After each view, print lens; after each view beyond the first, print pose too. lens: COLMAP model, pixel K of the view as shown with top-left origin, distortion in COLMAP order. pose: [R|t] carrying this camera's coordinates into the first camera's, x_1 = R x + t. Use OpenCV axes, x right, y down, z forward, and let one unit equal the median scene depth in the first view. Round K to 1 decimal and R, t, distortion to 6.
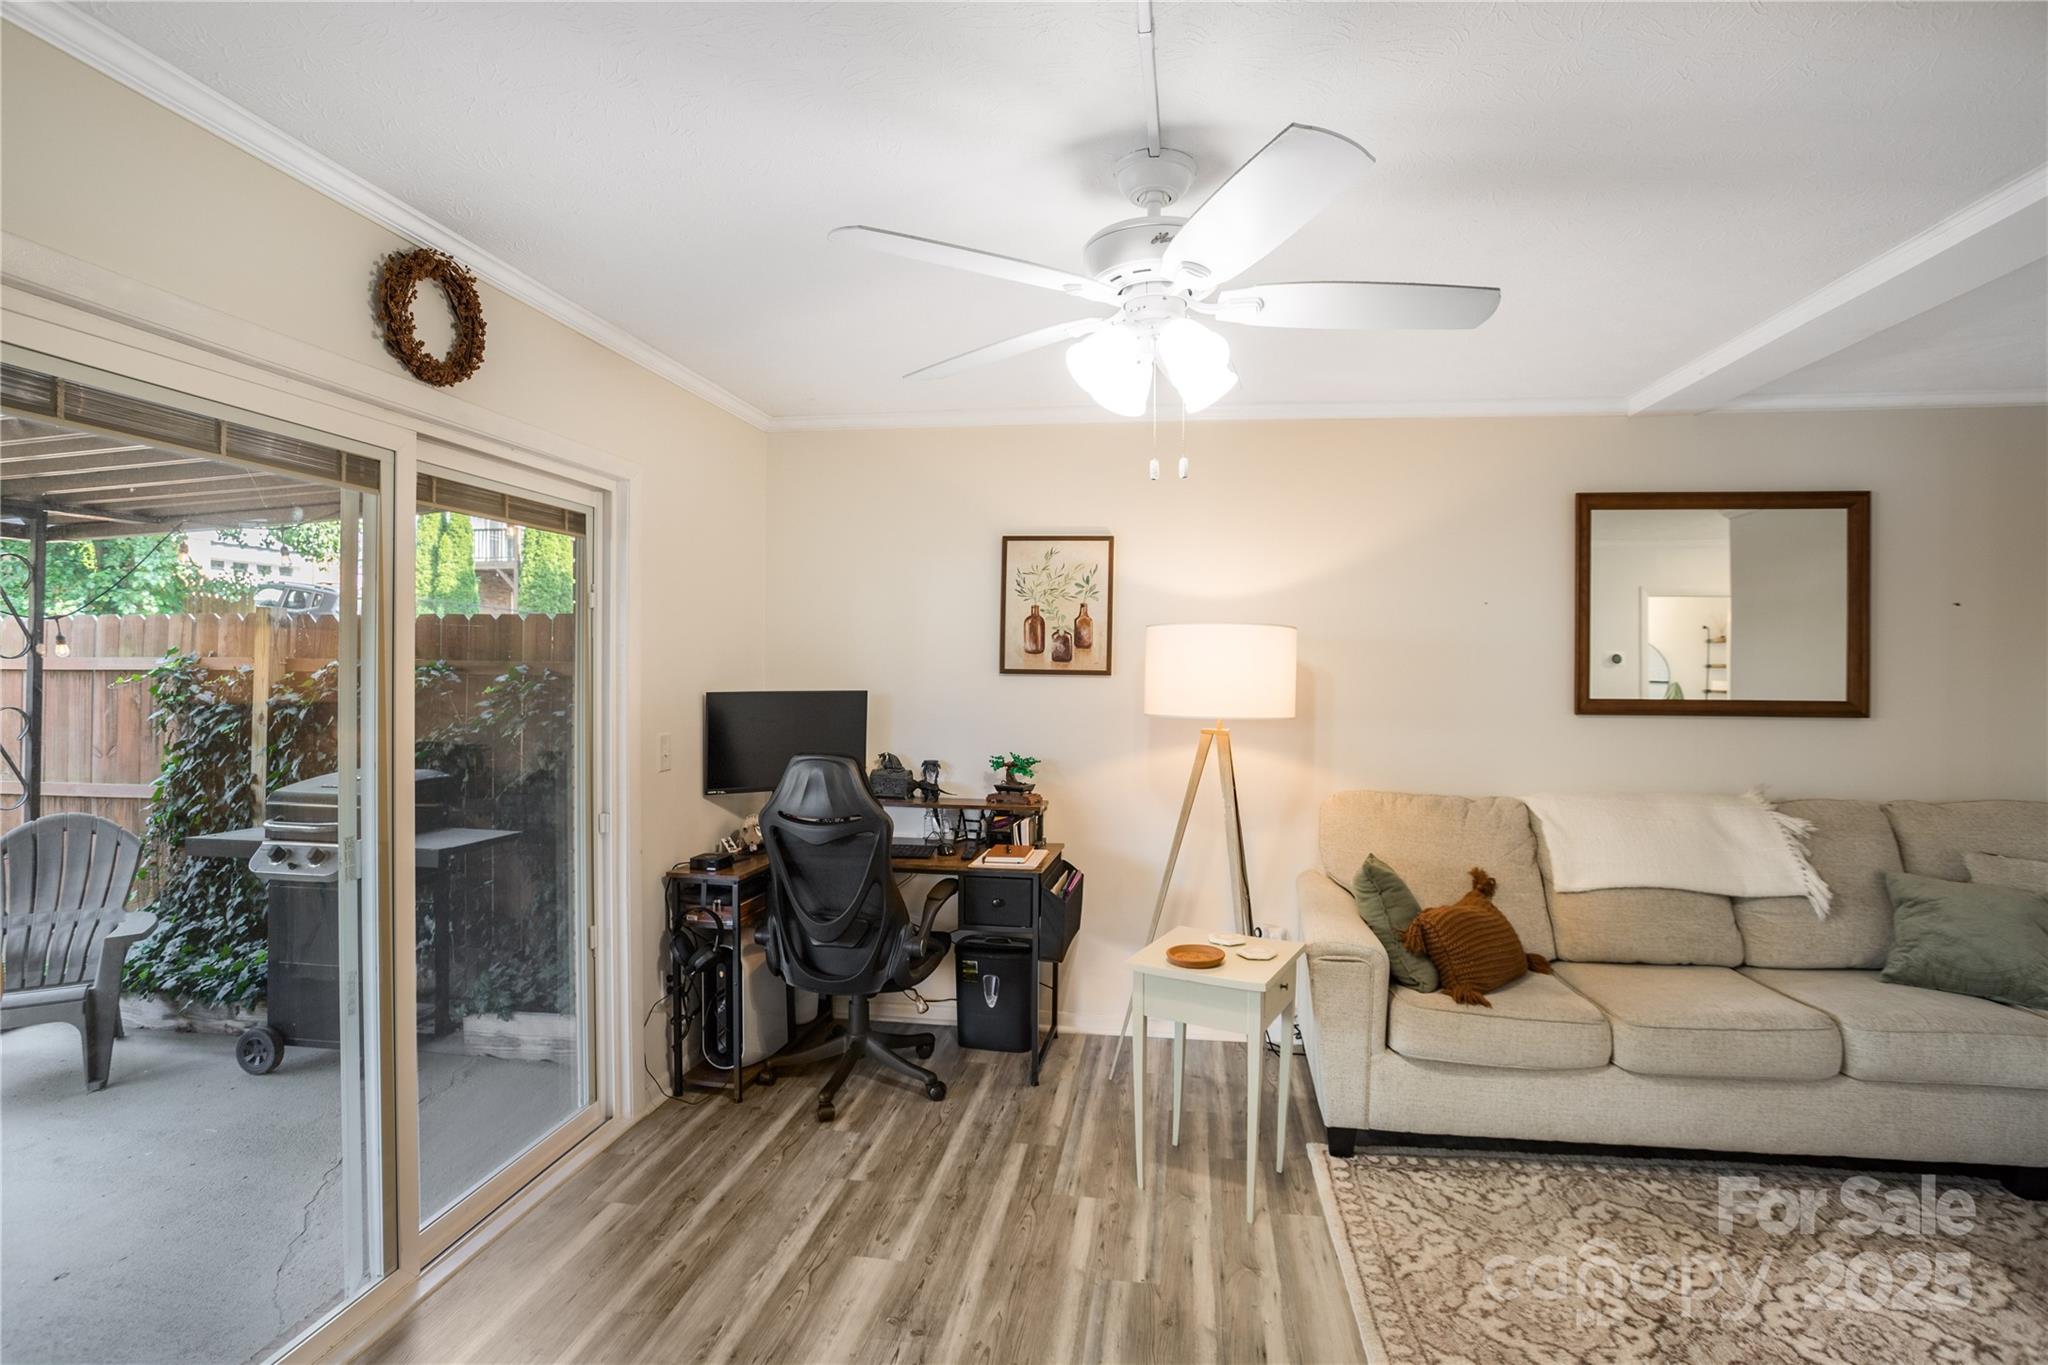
lens RADIAL K [[1020.4, 0, 1029.7], [0, 1020.4, 677.6], [0, 0, 1]] dist [-0.014546, 0.001882]
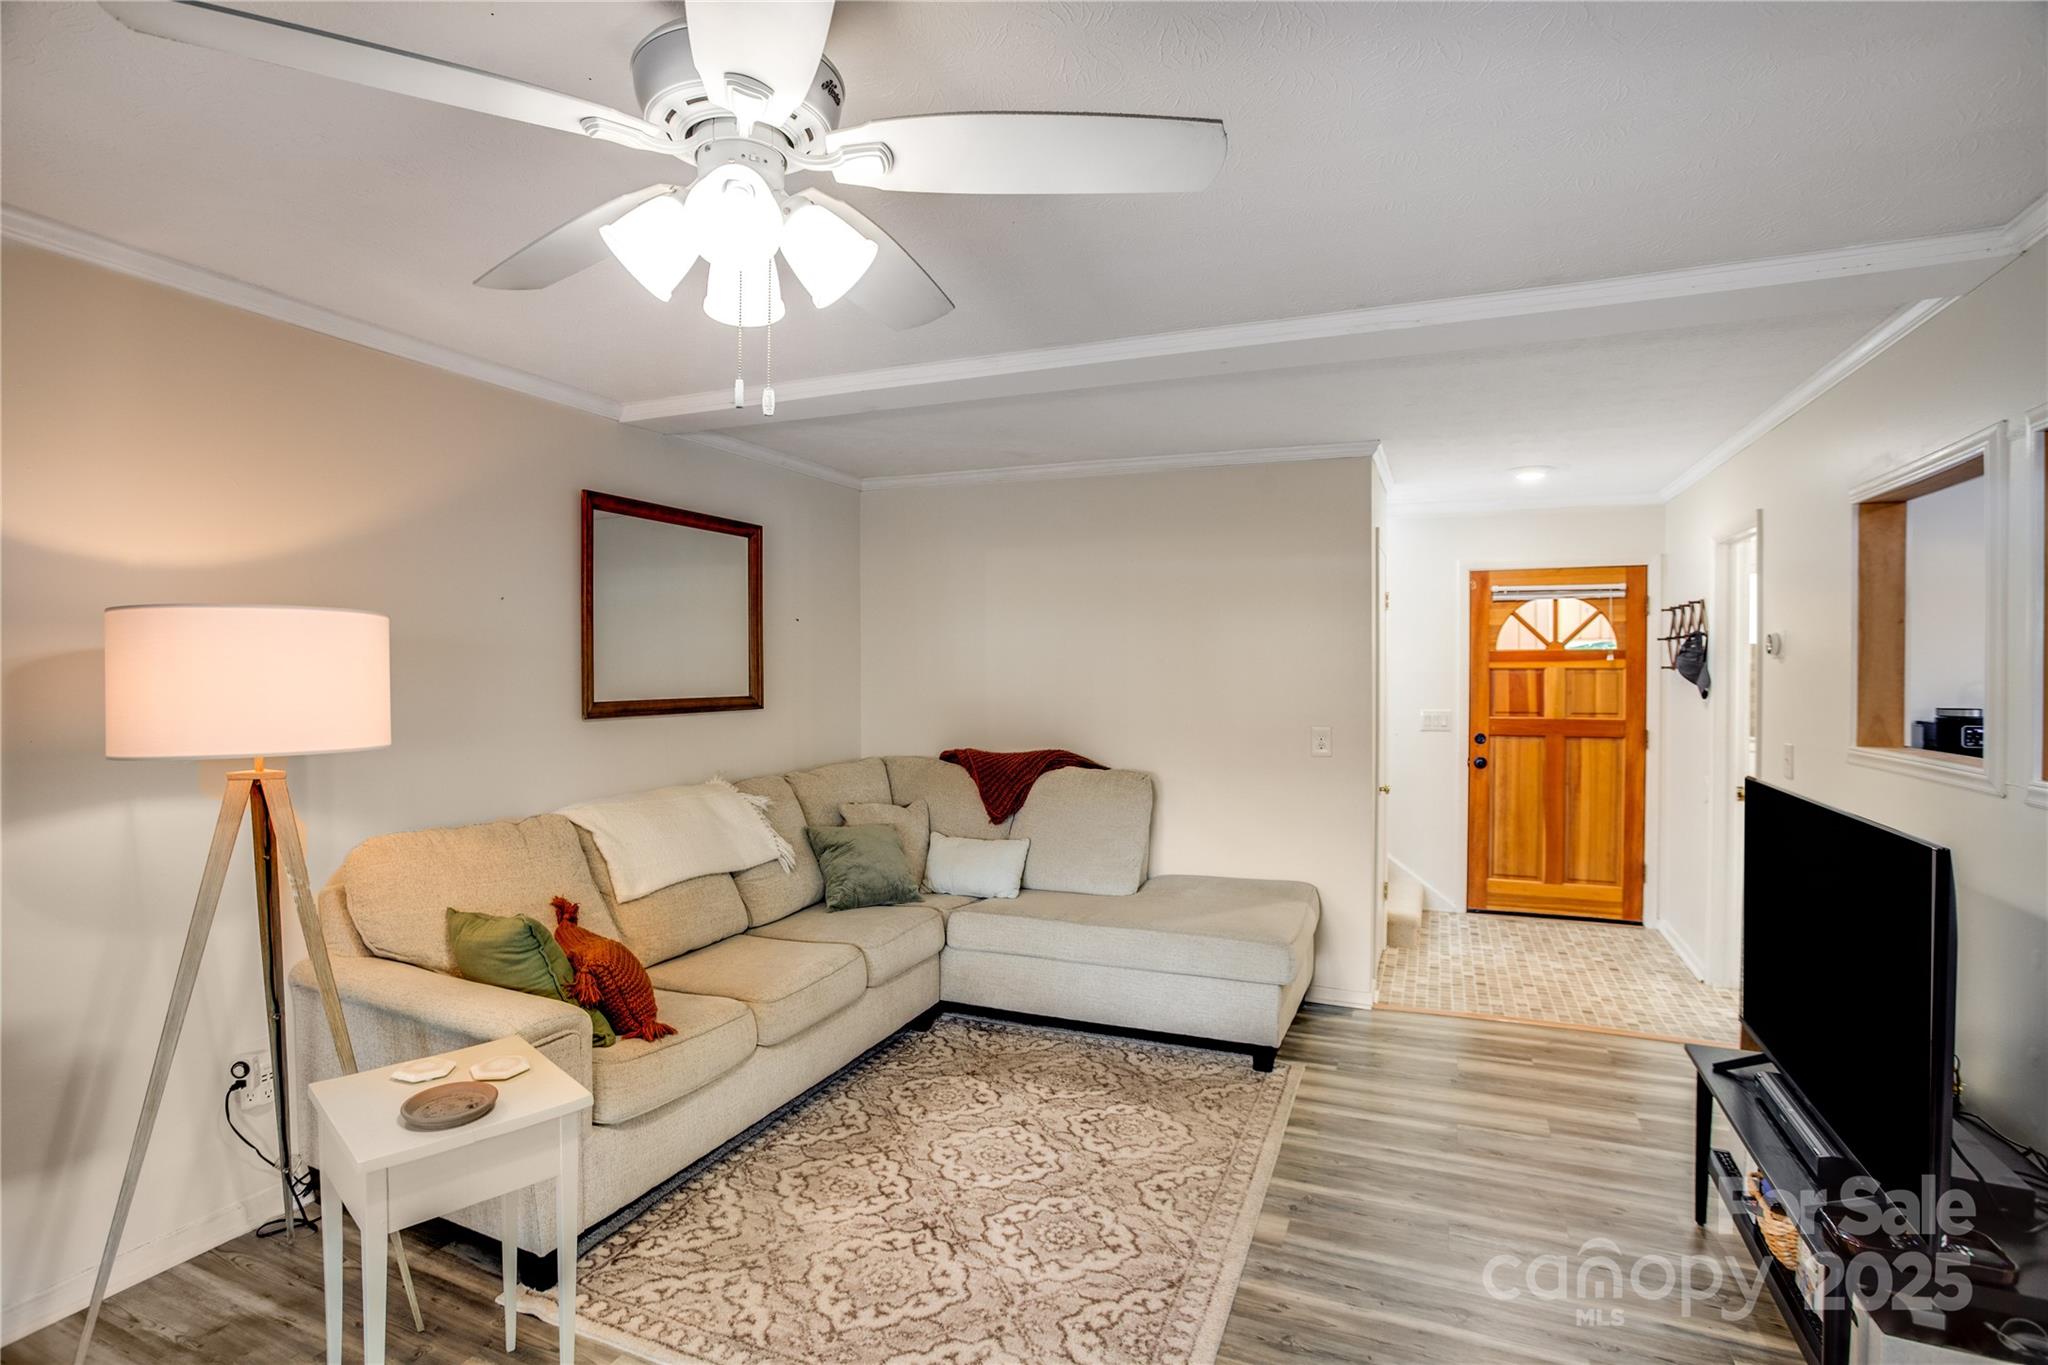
lens RADIAL K [[1016.1, 0, 1018.6], [0, 1016.1, 683.7], [0, 0, 1]] dist [-0.028180, 0.005198]
pose [[0.259418, -0.021631, 0.965523, -0.349837], [0.011681, 0.999746, 0.019260, -0.013689], [-0.965695, 0.006282, 0.259605, 0.436026]]
